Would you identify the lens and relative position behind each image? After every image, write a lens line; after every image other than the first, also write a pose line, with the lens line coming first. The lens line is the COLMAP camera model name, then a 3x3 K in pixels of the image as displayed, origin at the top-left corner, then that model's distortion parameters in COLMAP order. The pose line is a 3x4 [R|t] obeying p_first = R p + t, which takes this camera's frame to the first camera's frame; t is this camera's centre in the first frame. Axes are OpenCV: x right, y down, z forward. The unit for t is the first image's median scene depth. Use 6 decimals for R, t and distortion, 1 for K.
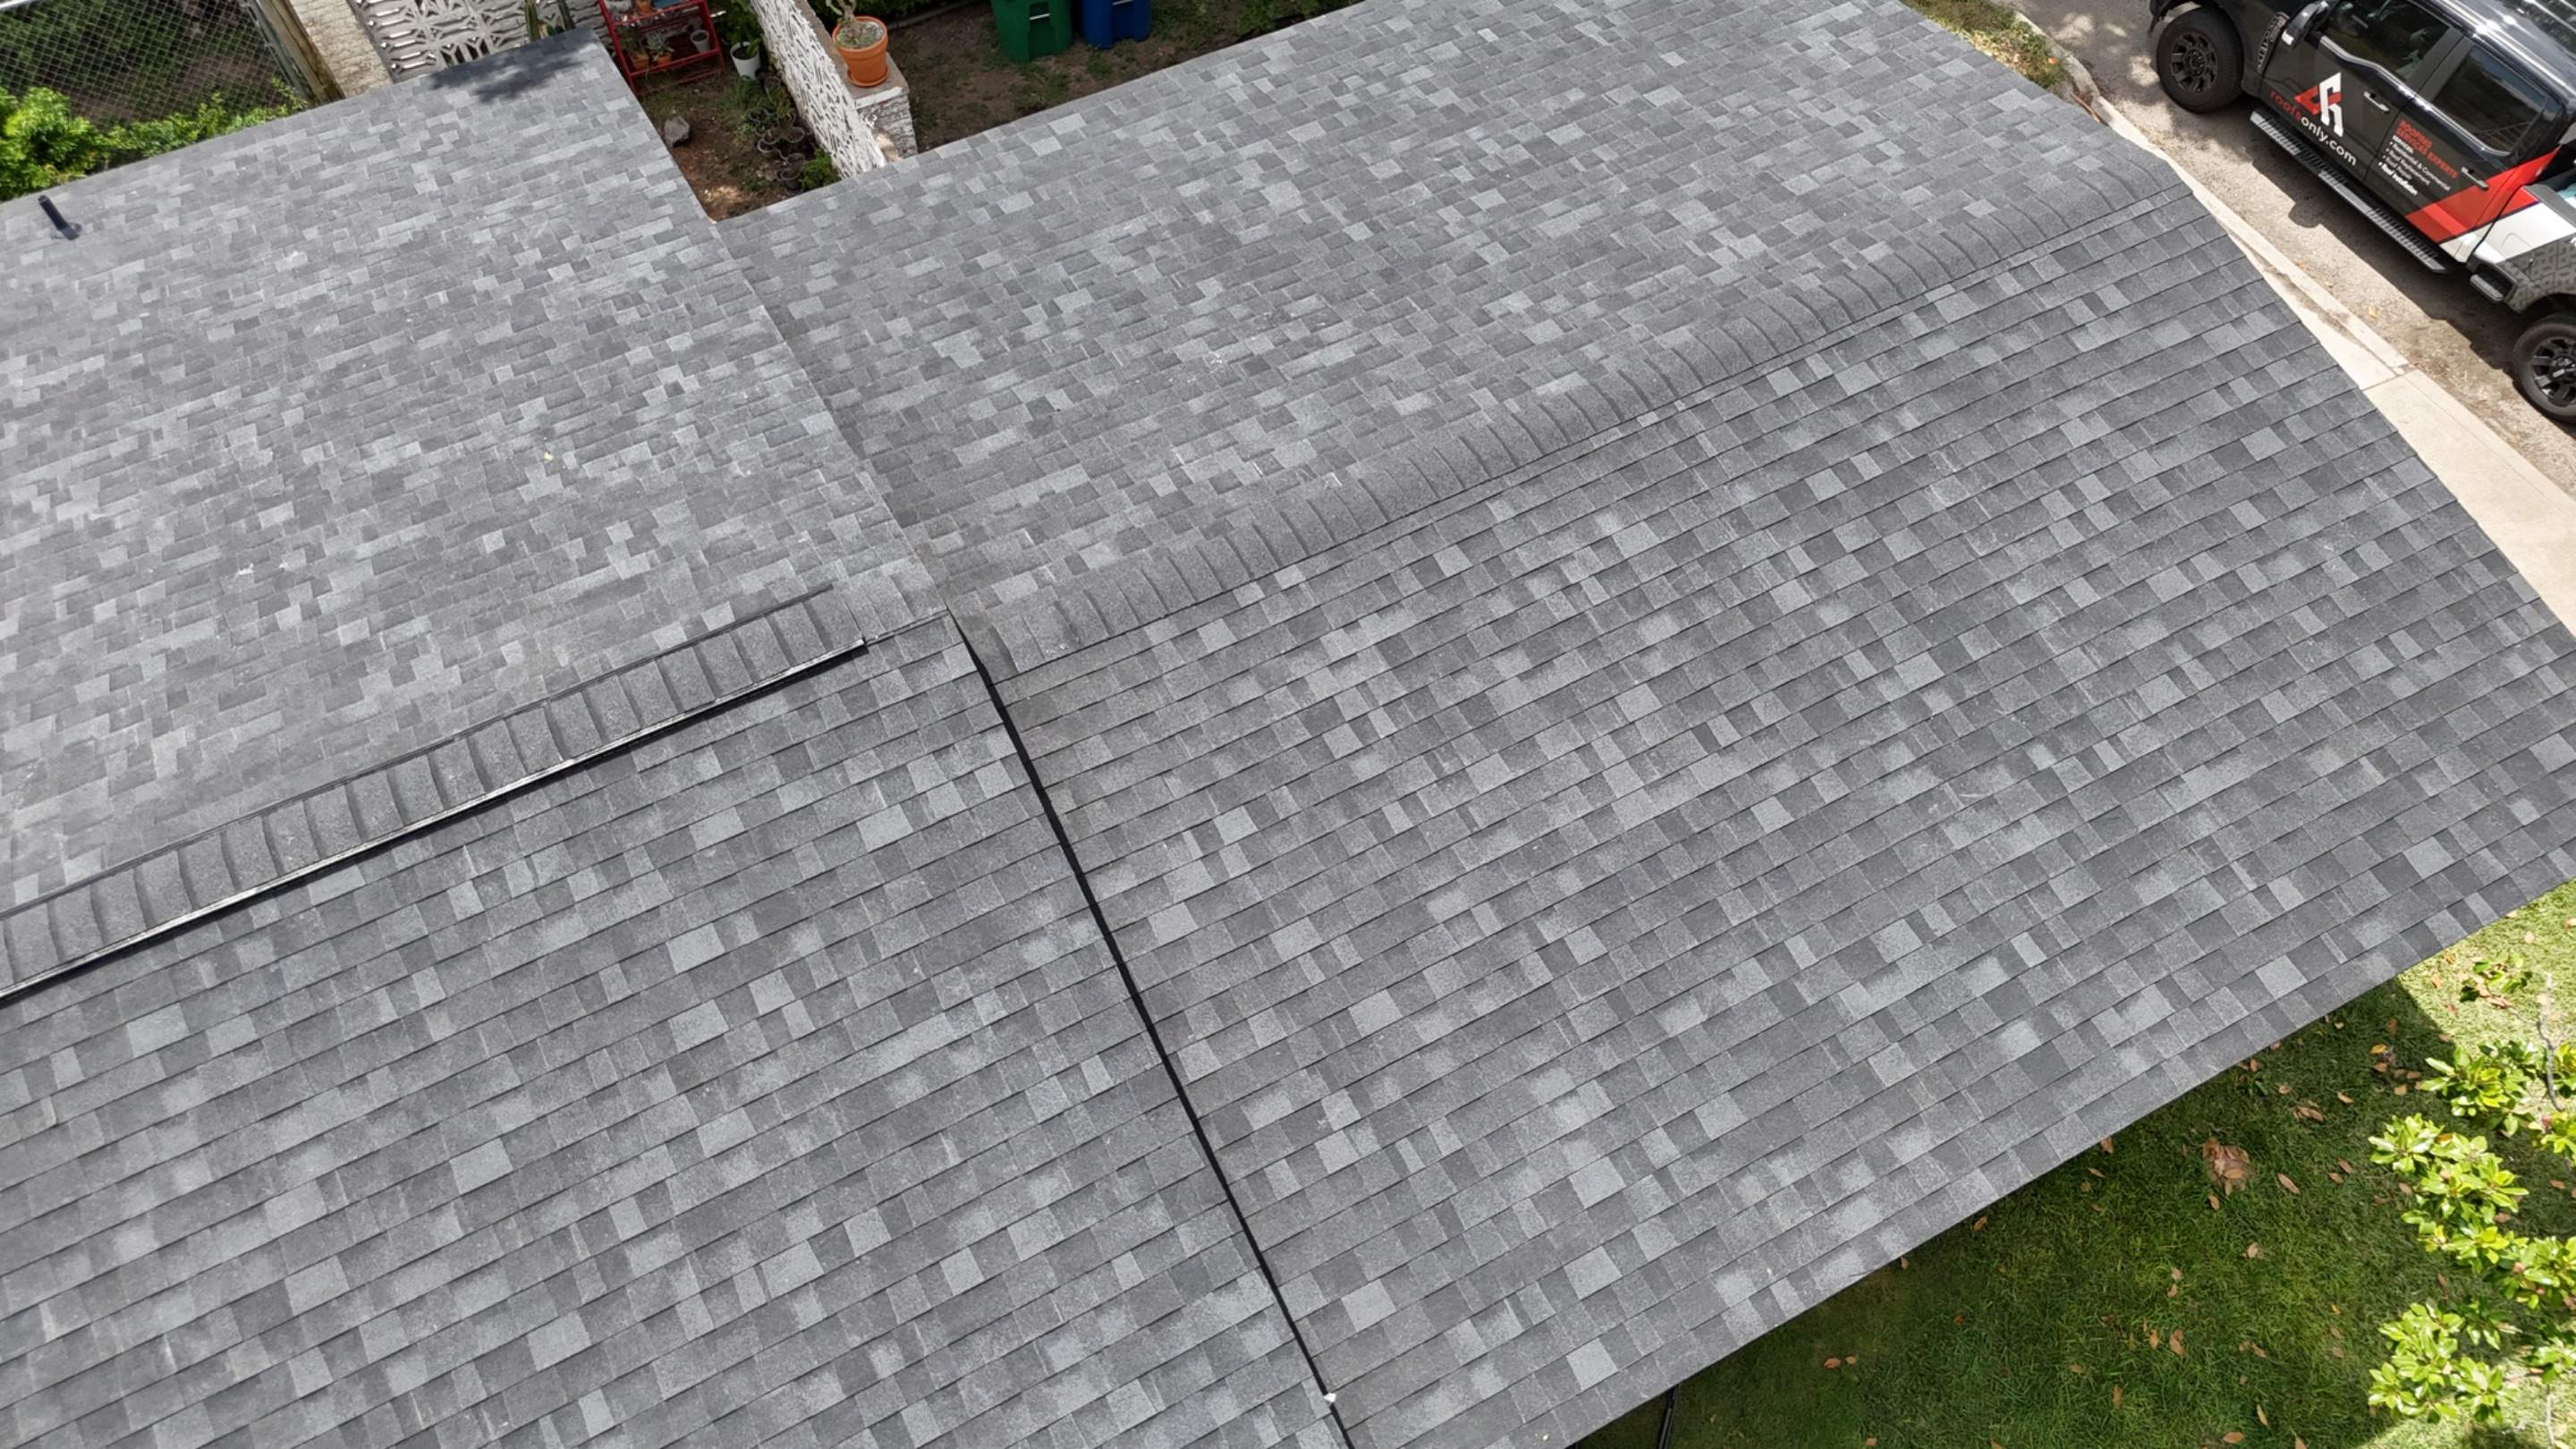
lens RADIAL K [[1899.4, 0, 1292.3], [0, 1899.4, 720.9], [0, 0, 1]] dist [0.076909, -0.075398]
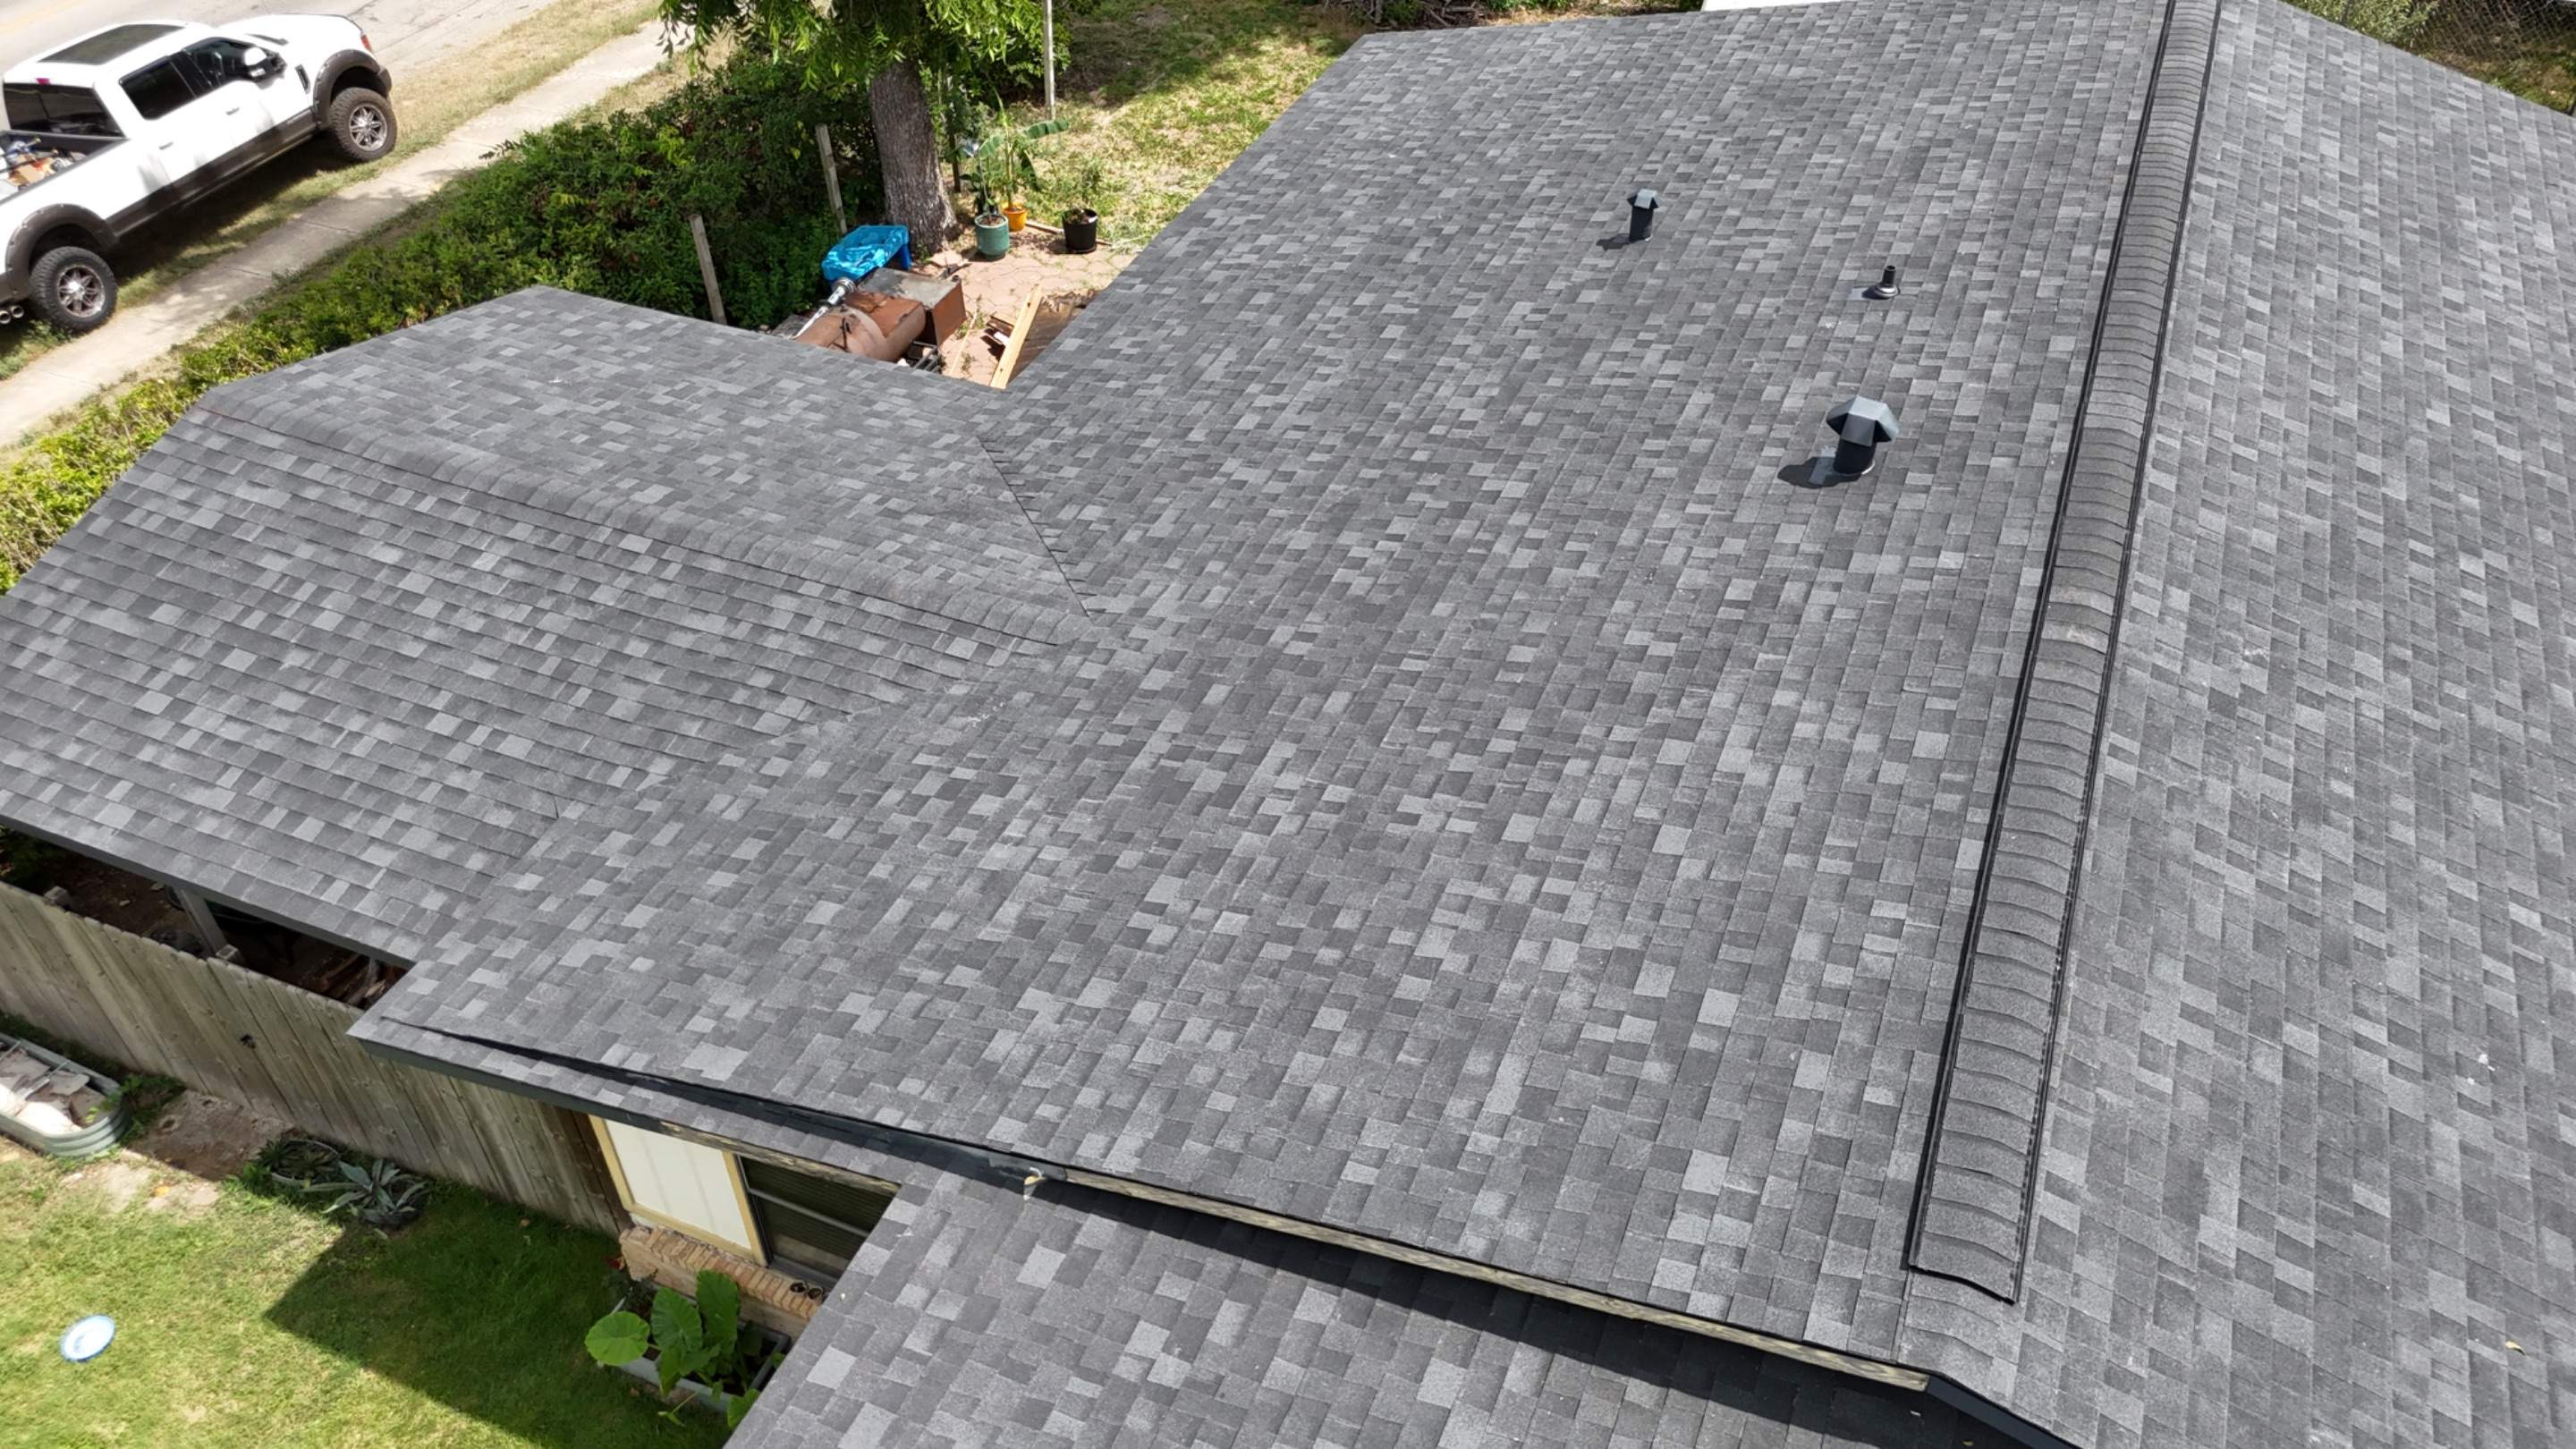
lens RADIAL K [[1899.4, 0, 1292.3], [0, 1899.4, 720.9], [0, 0, 1]] dist [0.076909, -0.075398]
pose [[-0.775306, 0.417358, -0.474040, 0.261363], [-0.530406, -0.022780, 0.847438, -0.556096], [0.342886, 0.908457, 0.239031, 0.451100]]
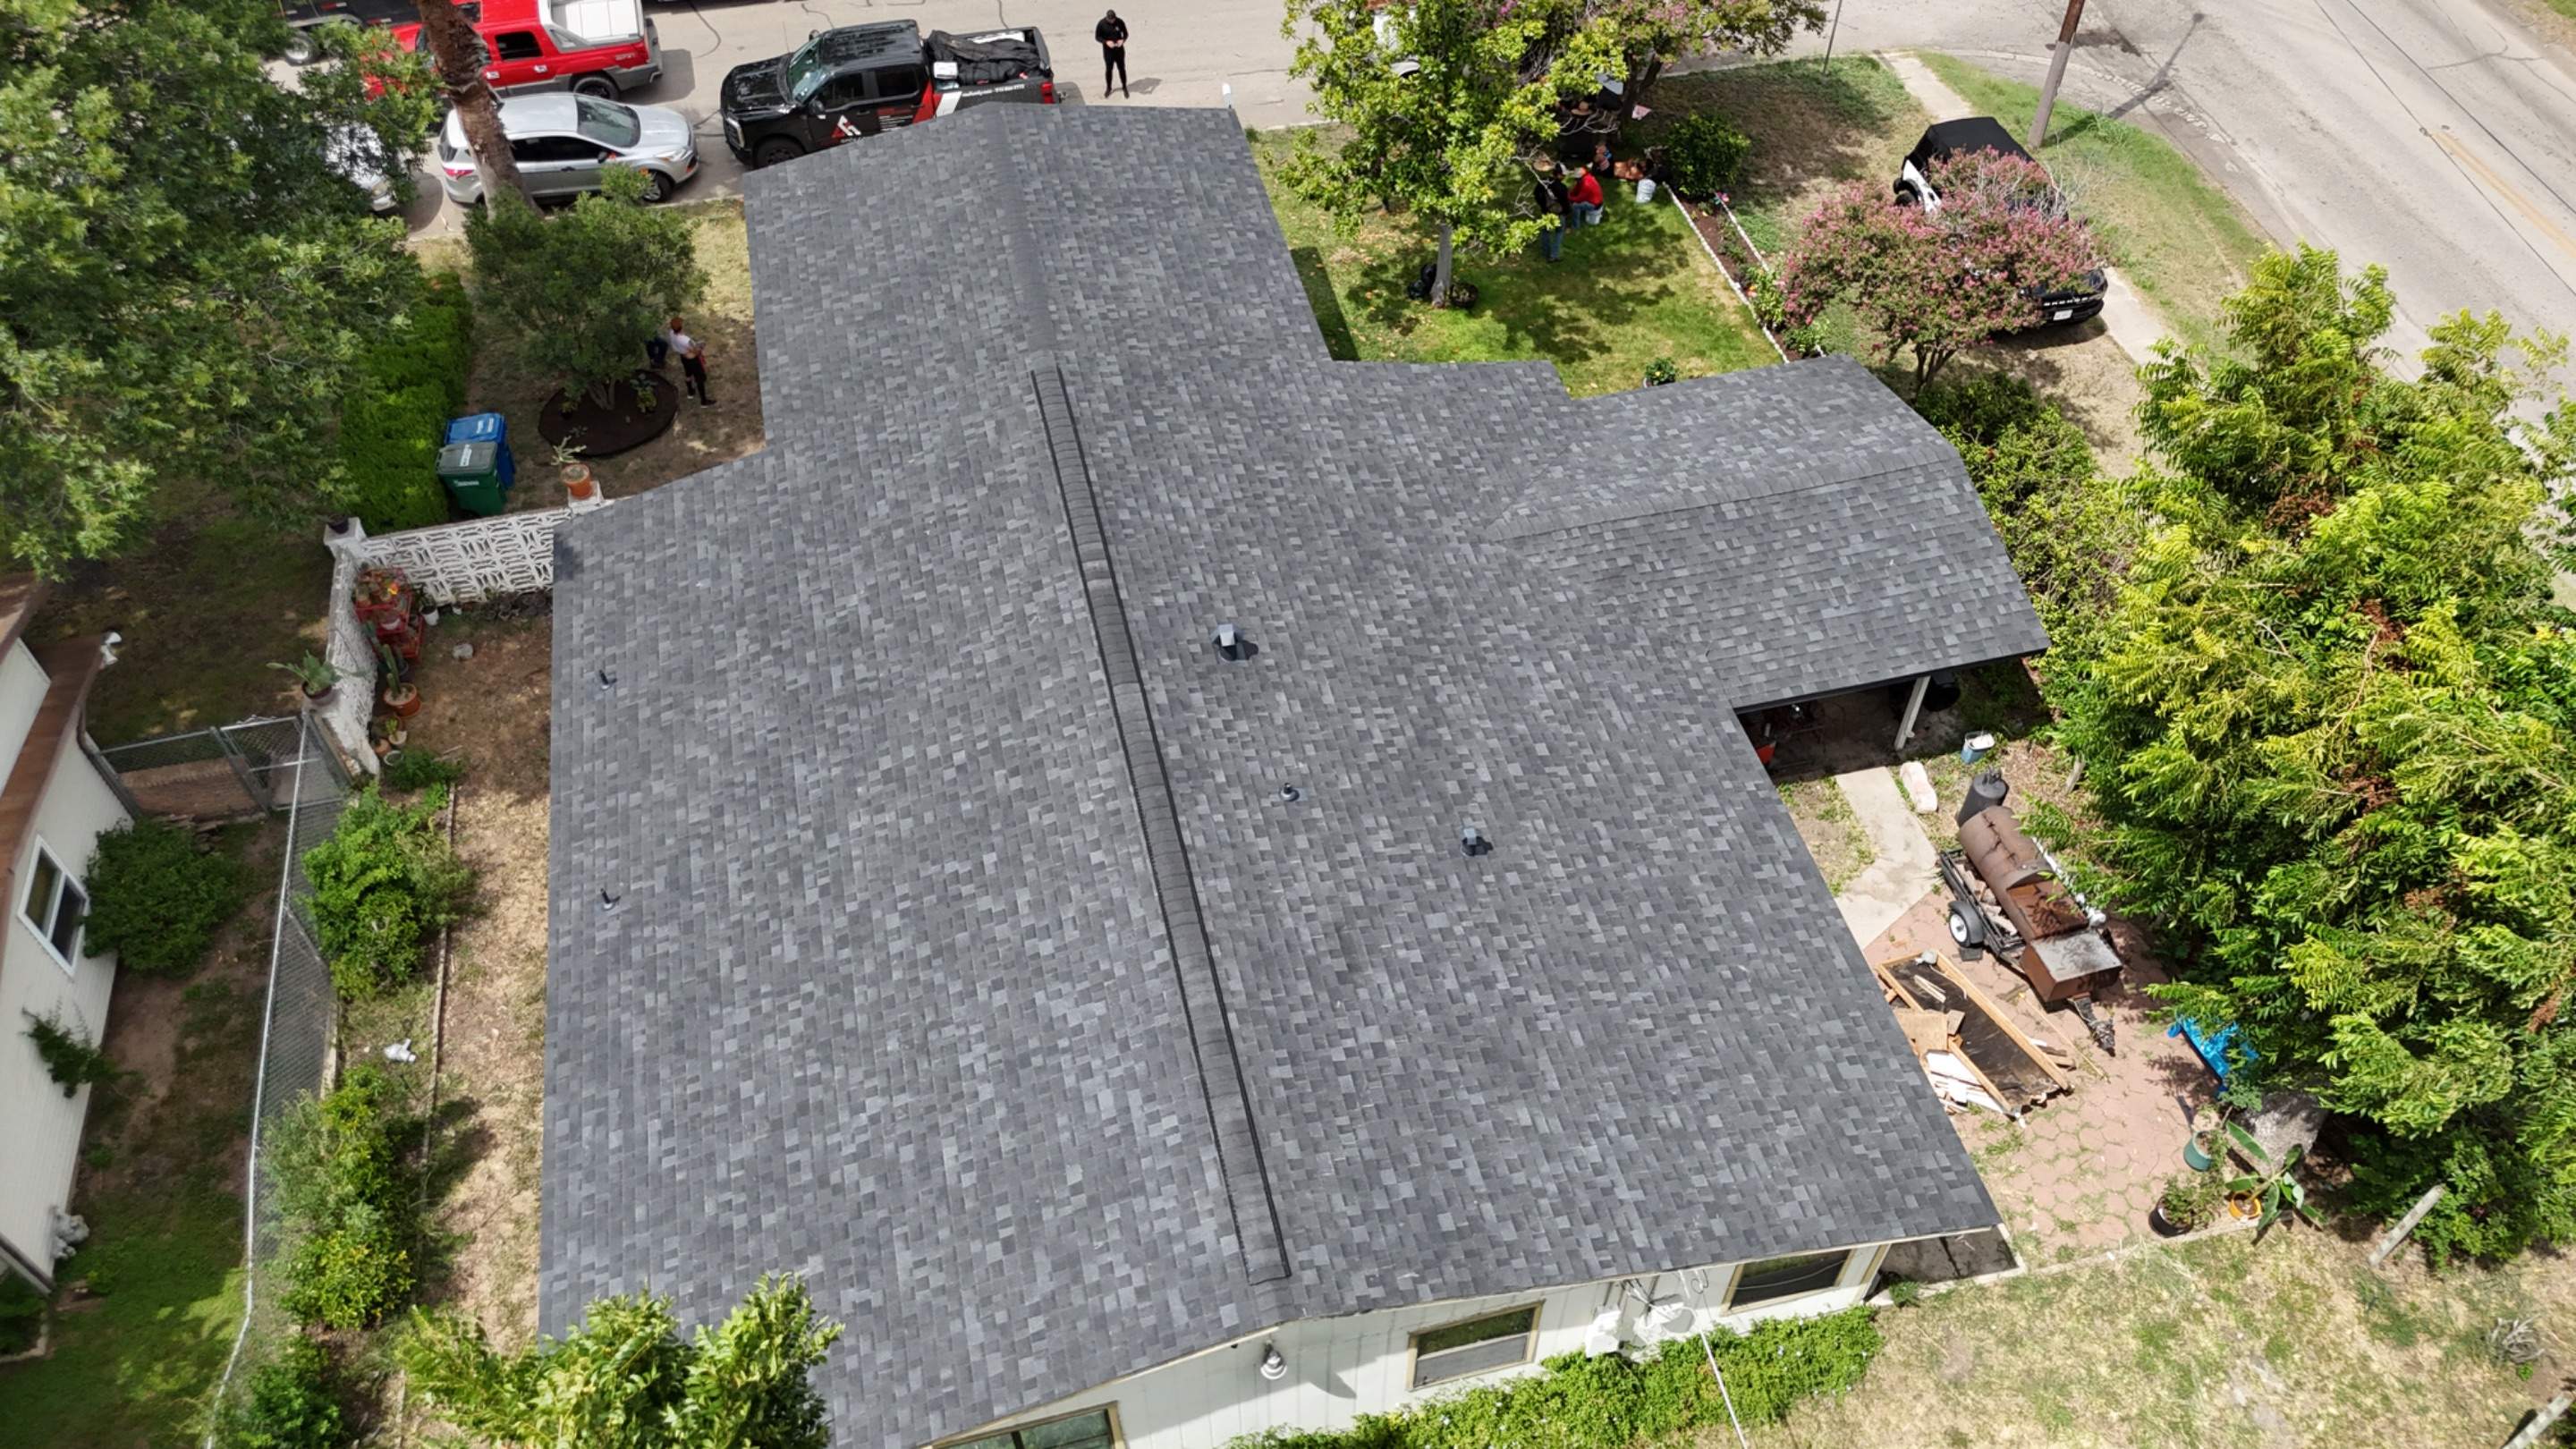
lens RADIAL K [[1894.2, 0, 1290.4], [0, 1894.2, 725.8], [0, 0, 1]] dist [0.086810, -0.085020]
pose [[0.249003, -0.731322, 0.634953, -2.373771], [0.811845, 0.515104, 0.274910, -0.265042], [-0.528114, 0.447030, 0.721983, -1.127101]]
